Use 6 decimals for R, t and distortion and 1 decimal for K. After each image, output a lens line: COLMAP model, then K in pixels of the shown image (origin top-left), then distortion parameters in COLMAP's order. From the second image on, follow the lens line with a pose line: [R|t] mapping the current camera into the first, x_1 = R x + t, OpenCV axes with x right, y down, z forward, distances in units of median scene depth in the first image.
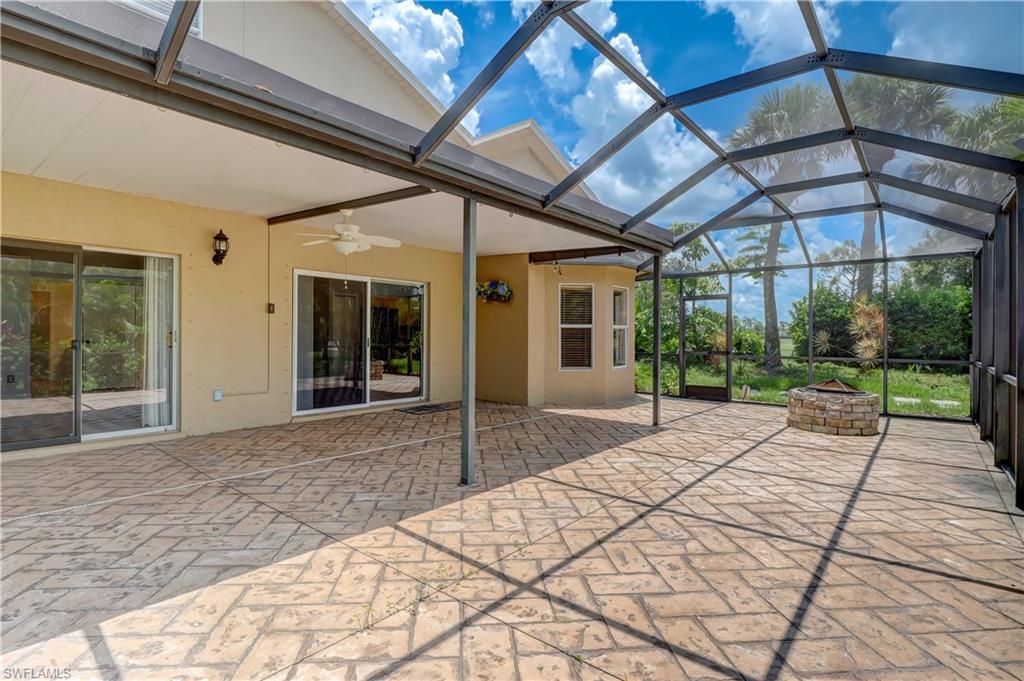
lens RADIAL K [[501.7, 0, 509.1], [0, 501.7, 338.2], [0, 0, 1]] dist [-0.014188, -0.000829]
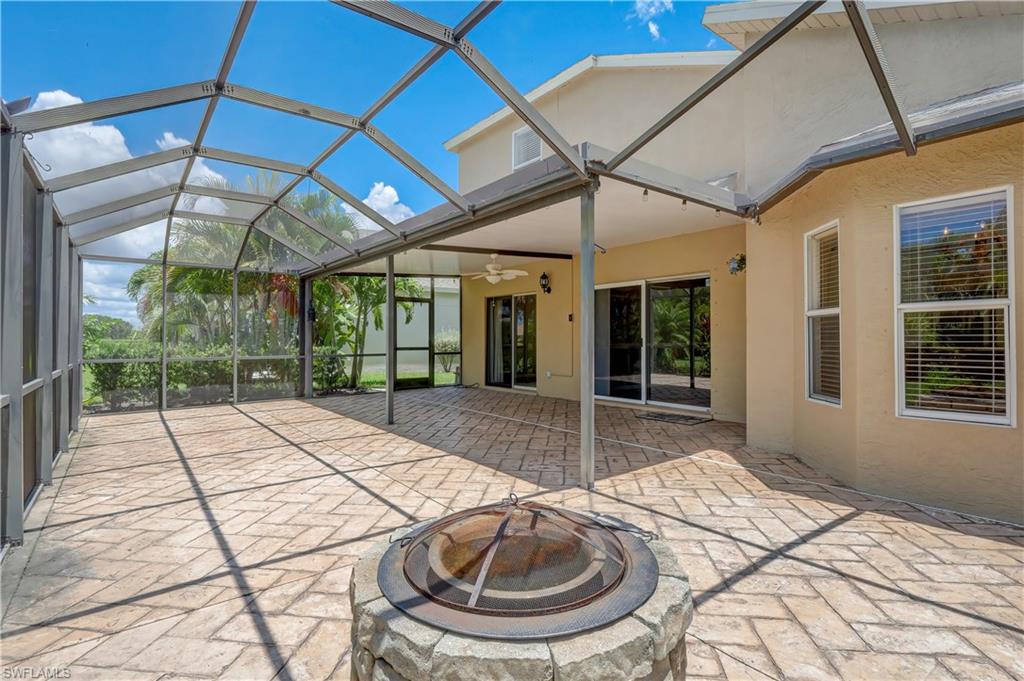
lens RADIAL K [[496.2, 0, 507.7], [0, 496.2, 355.8], [0, 0, 1]] dist [0.000856, -0.000014]
pose [[-0.214516, 0.031649, -0.976208, 0.830255], [0.003387, 0.999493, 0.031660, 0.002326], [0.976715, 0.003485, -0.214515, 0.987171]]
